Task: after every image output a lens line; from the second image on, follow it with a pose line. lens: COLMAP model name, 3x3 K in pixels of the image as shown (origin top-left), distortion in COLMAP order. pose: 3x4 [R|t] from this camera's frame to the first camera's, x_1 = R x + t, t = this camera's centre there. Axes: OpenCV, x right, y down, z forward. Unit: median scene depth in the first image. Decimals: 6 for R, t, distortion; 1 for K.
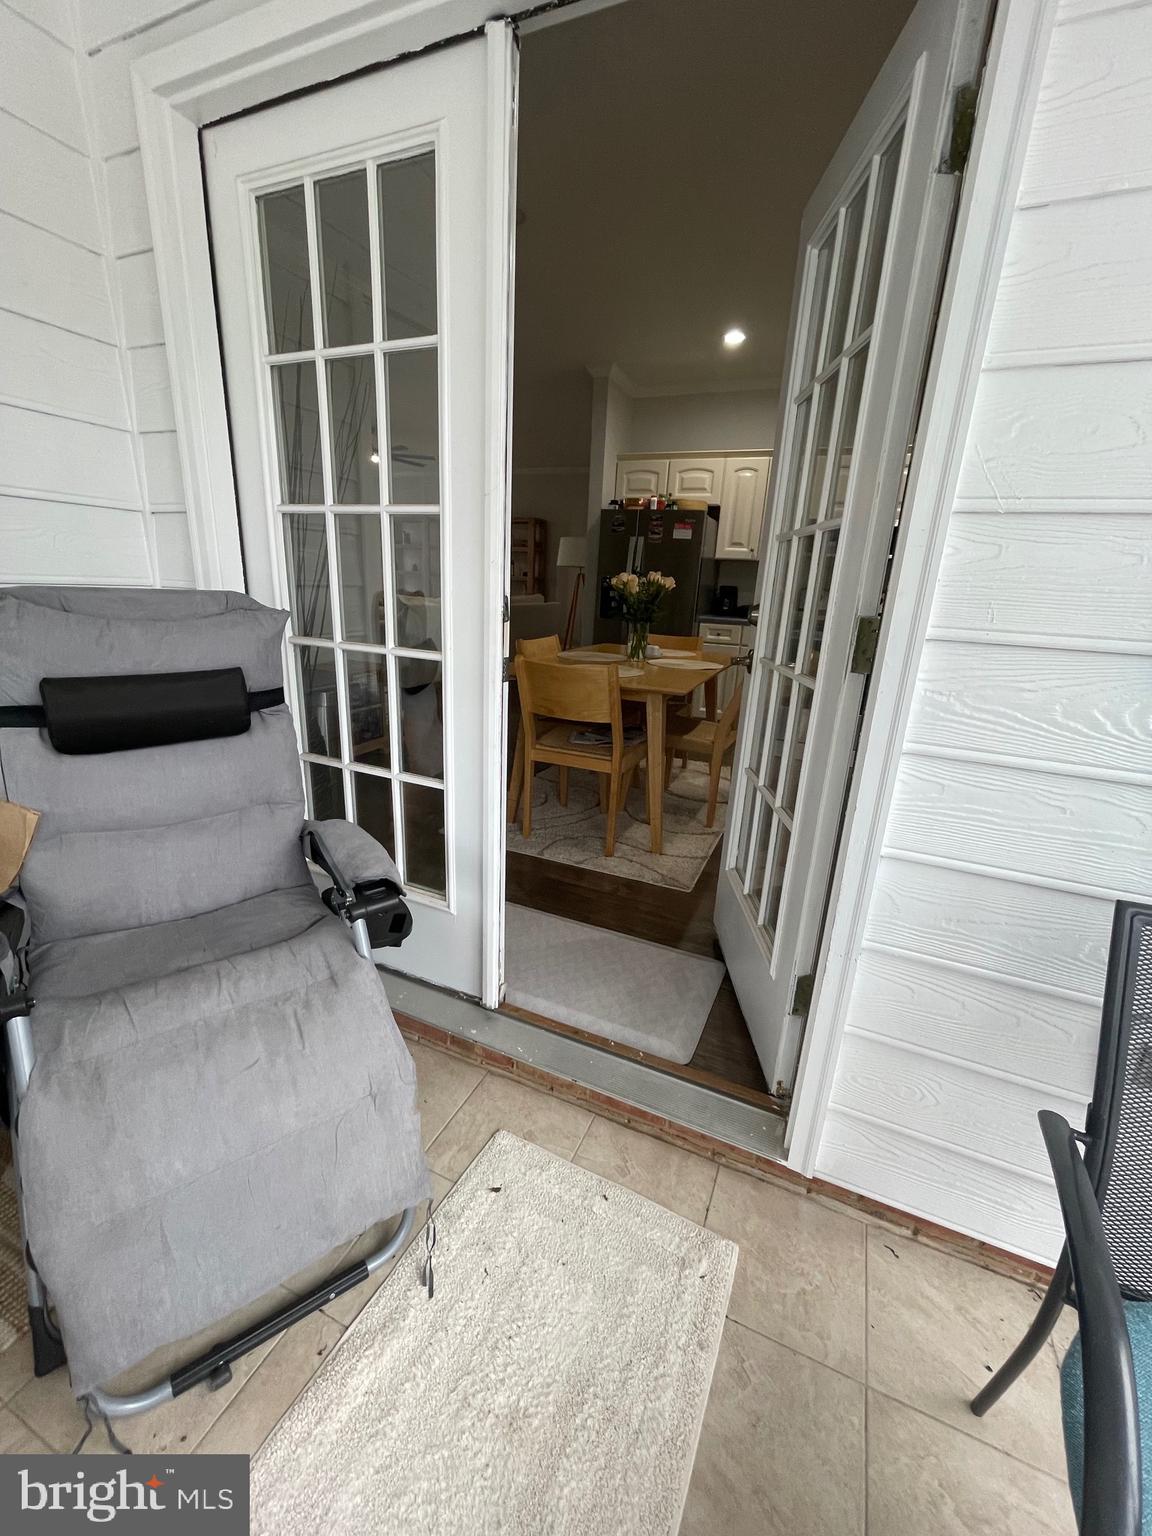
lens RADIAL K [[604.8, 0, 584.7], [0, 604.8, 770.7], [0, 0, 1]] dist [-0.001159, -0.000006]
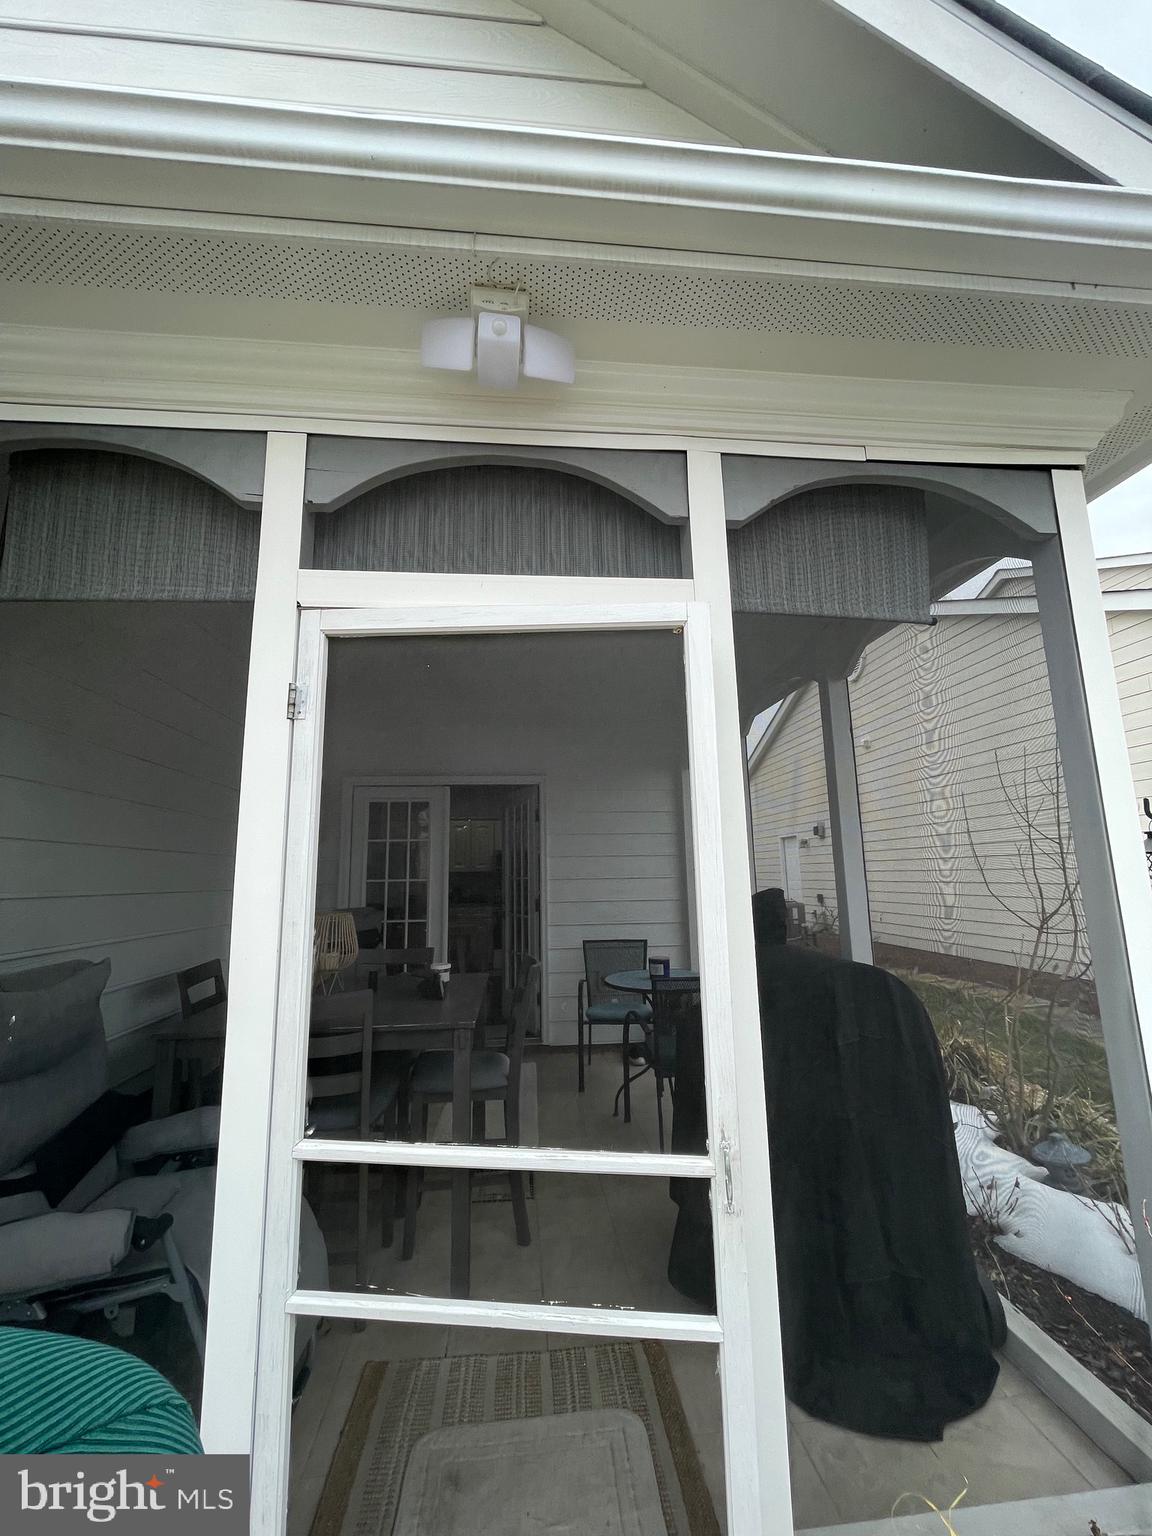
lens RADIAL K [[617.5, 0, 576.0], [0, 617.5, 768.0], [0, 0, 1]] dist [-0.004857, -0.000038]
pose [[0.868804, 0.013277, 0.494978, -1.416553], [0.203585, 0.901661, -0.381525, 0.613307], [-0.451368, 0.432240, 0.780664, -2.838095]]
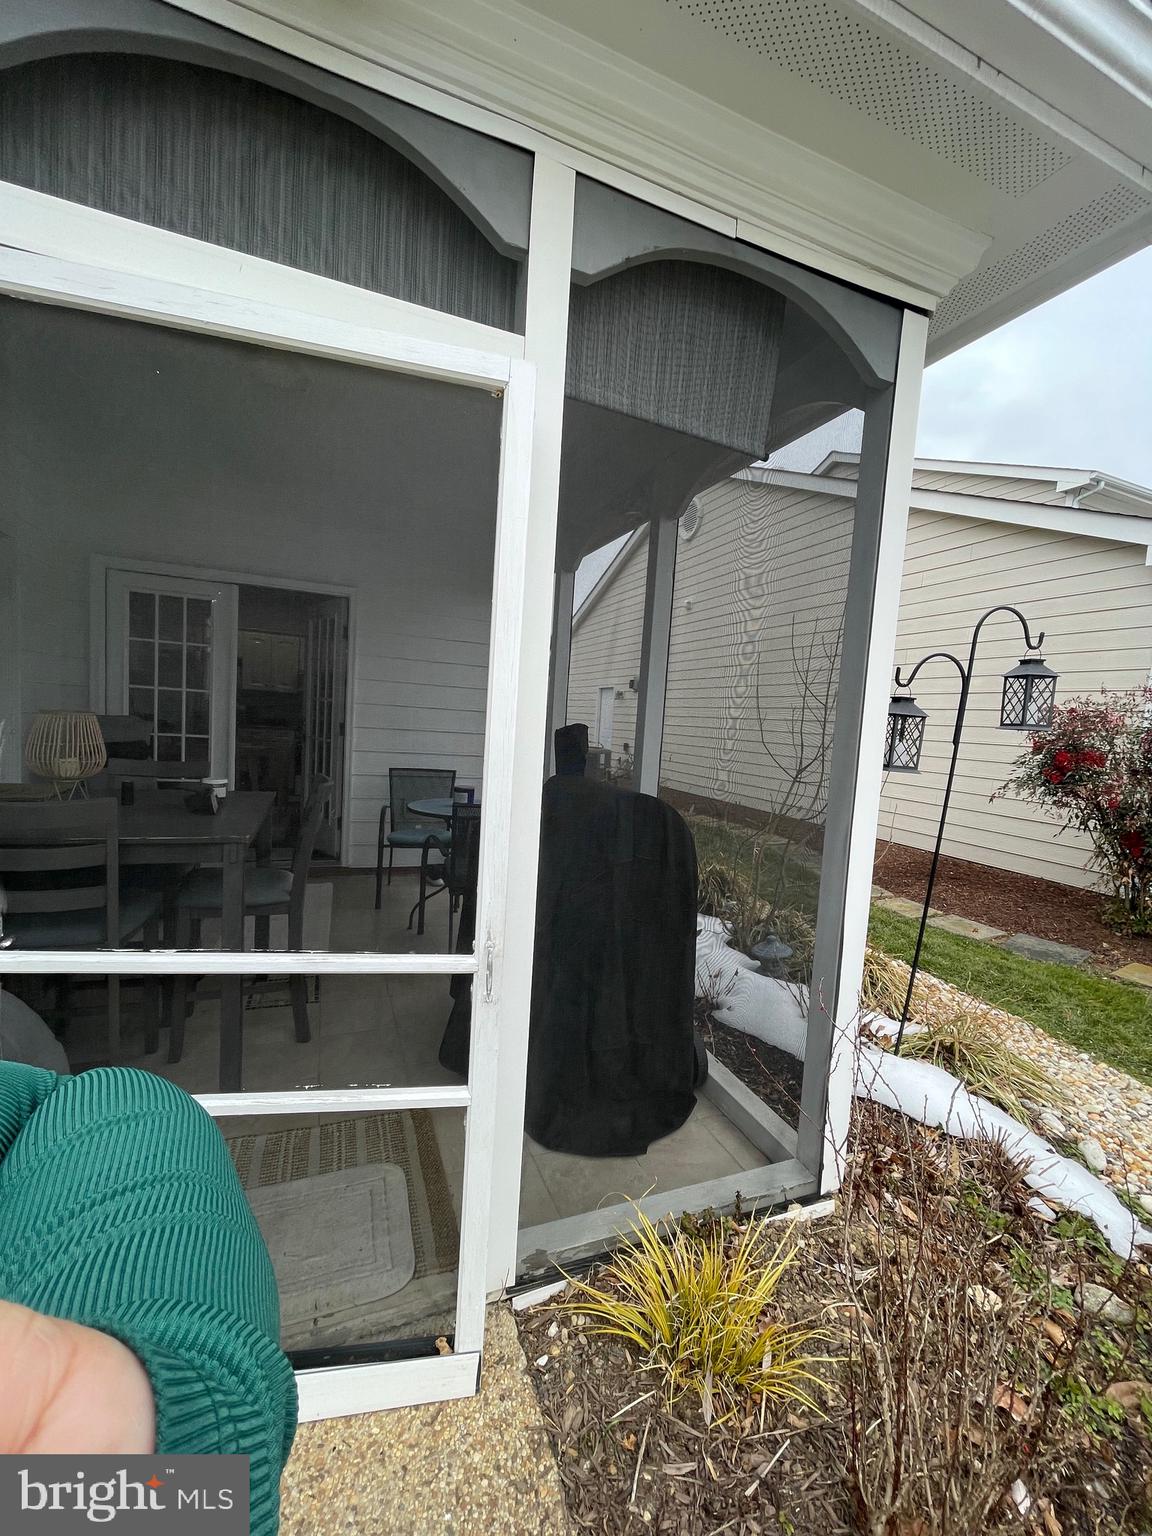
lens RADIAL K [[617.5, 0, 576.0], [0, 617.5, 768.0], [0, 0, 1]] dist [-0.004857, -0.000038]
pose [[0.700949, -0.064835, 0.710259, -1.323168], [0.179856, 0.979743, -0.088064, 0.657268], [-0.690162, 0.189473, 0.698410, -2.783705]]
